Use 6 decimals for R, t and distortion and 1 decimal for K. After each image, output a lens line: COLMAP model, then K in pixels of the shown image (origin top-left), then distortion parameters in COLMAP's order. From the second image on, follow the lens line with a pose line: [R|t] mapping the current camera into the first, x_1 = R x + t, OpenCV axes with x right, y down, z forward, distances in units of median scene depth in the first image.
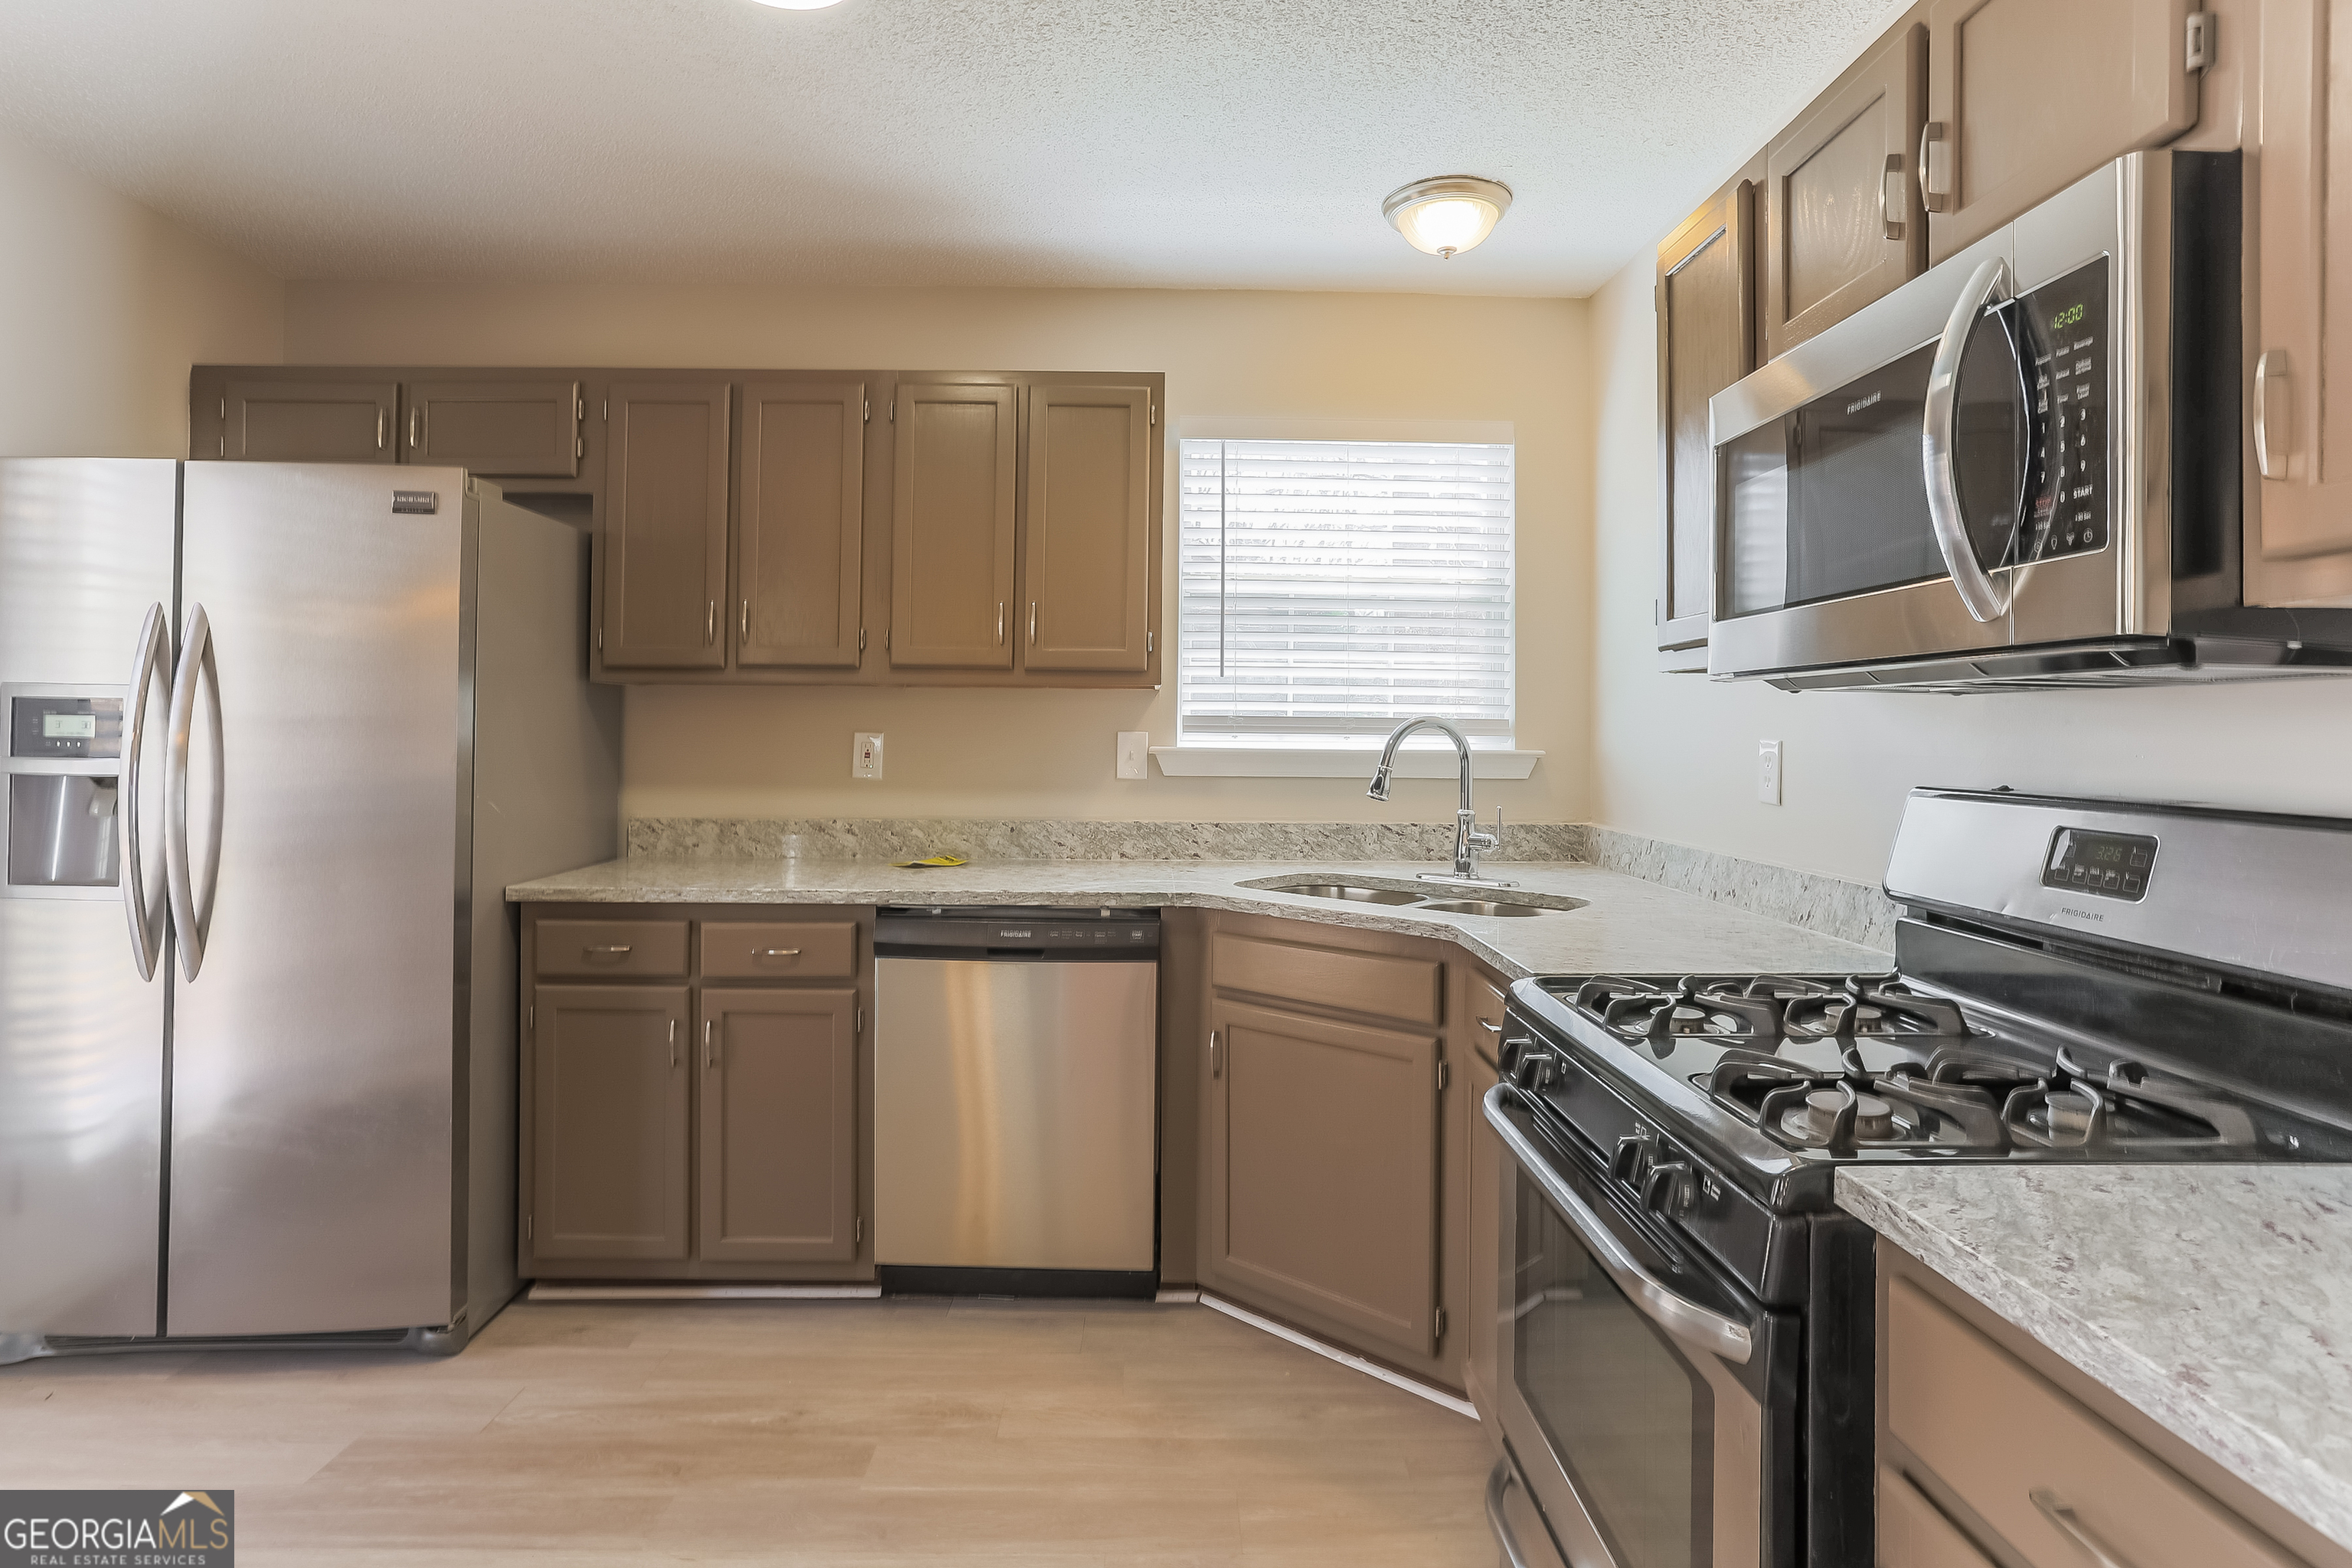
lens RADIAL K [[1225.4, 0, 1171.2], [0, 1225.4, 725.7], [0, 0, 1]] dist [-0.029864, 0.000423]
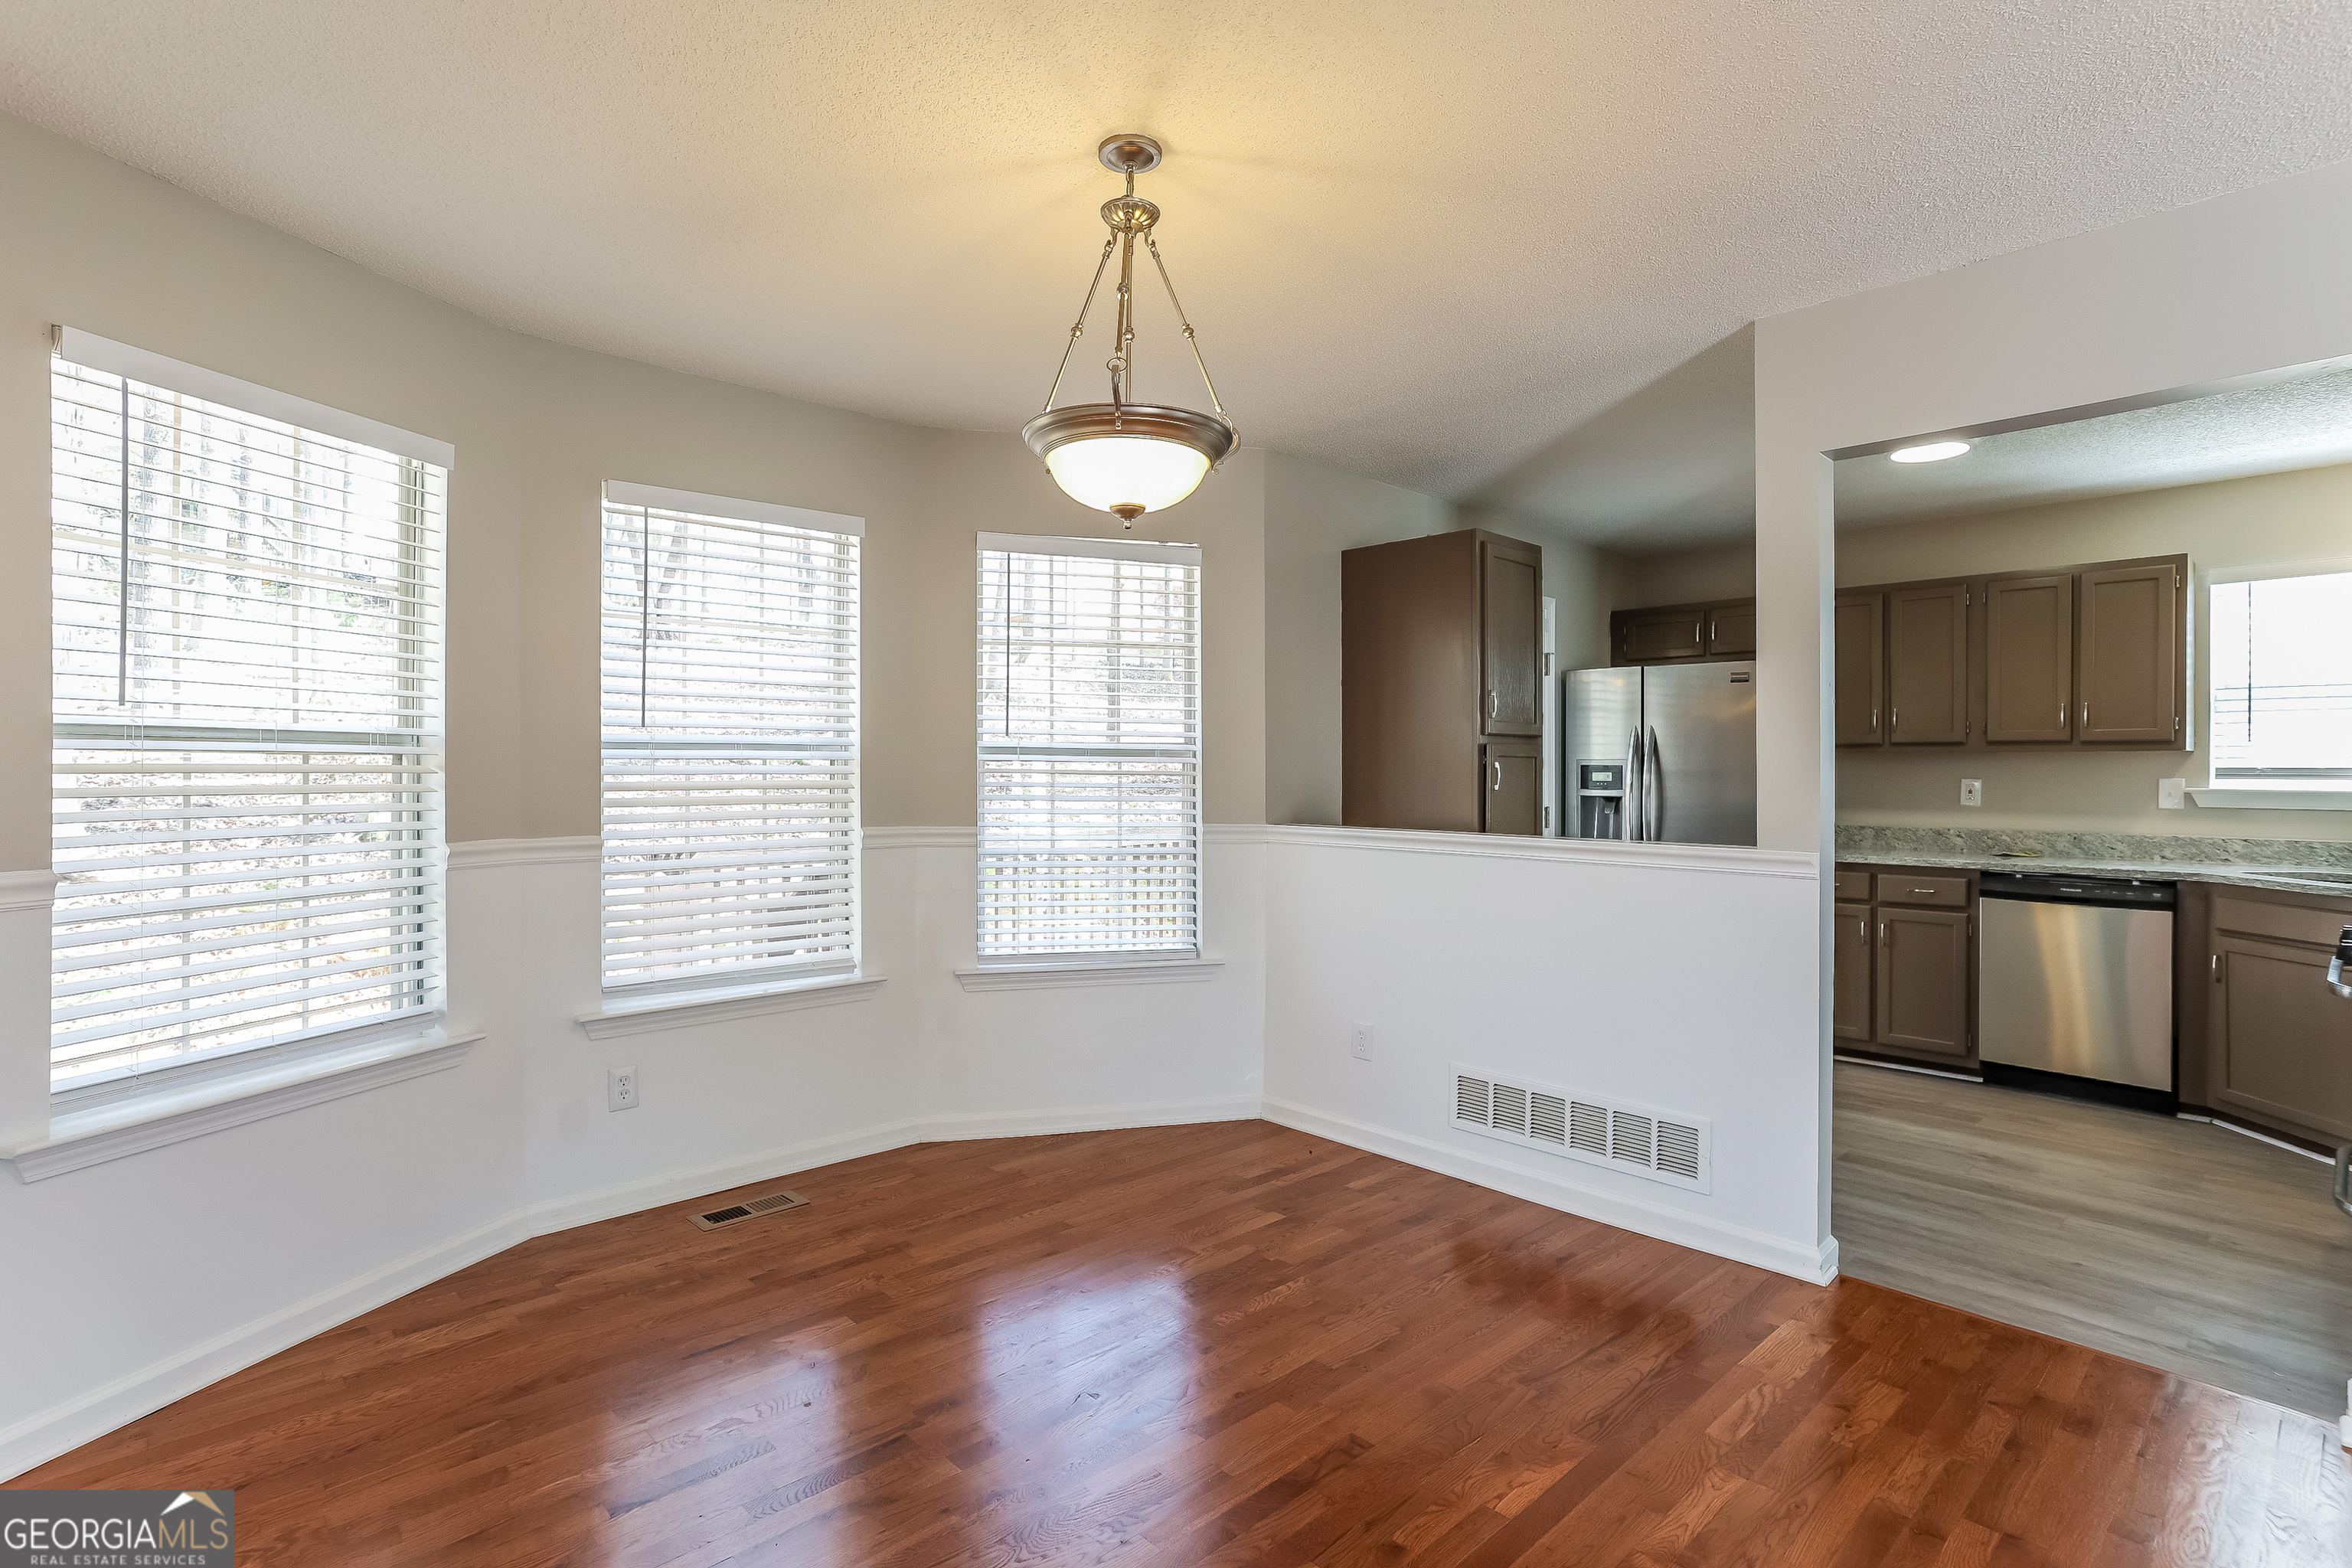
lens RADIAL K [[1163.8, 0, 1144.5], [0, 1163.8, 761.5], [0, 0, 1]] dist [-0.049331, 0.022259]
pose [[0.662501, -0.010068, -0.748994, 0.221368], [0.005892, 0.999949, -0.008230, -0.014885], [0.749038, 0.001040, 0.662526, -1.119335]]
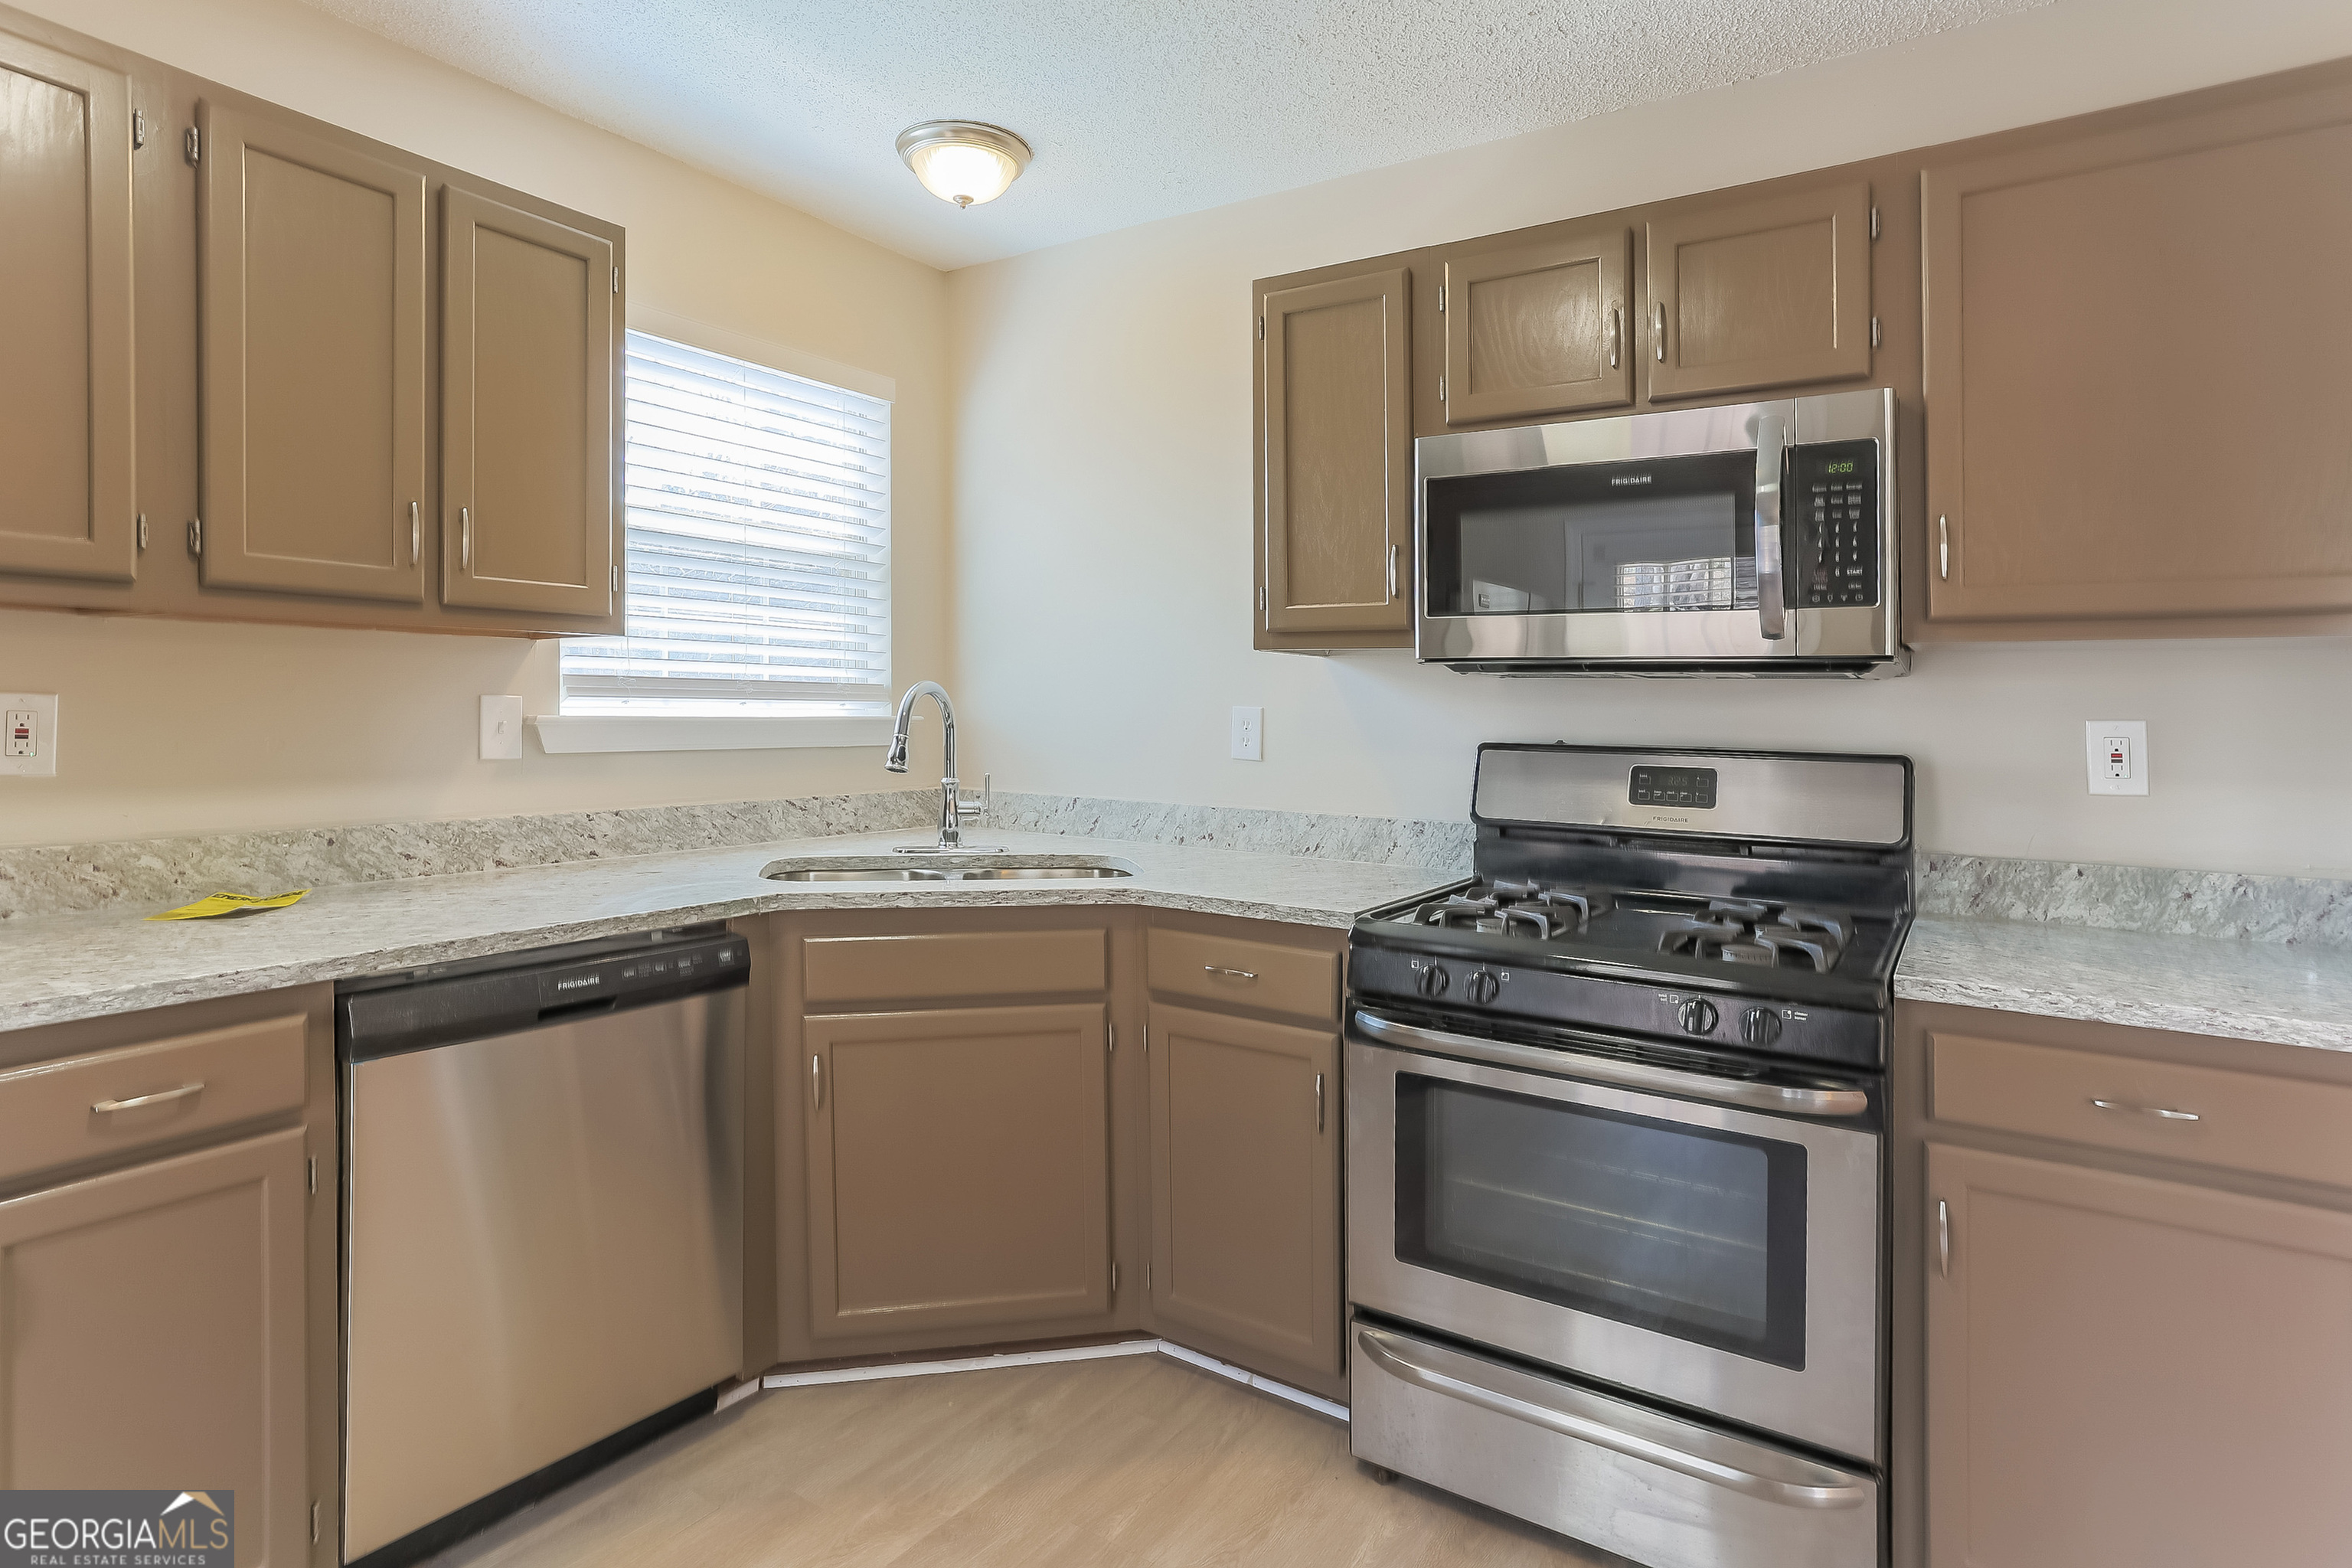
lens RADIAL K [[1232.9, 0, 1178.9], [0, 1232.9, 710.0], [0, 0, 1]] dist [-0.054315, 0.031127]
pose [[0.572767, -0.004052, 0.819708, -0.480056], [-0.013651, 0.999802, 0.014481, -0.002329], [-0.819604, -0.019485, 0.572598, 0.303528]]
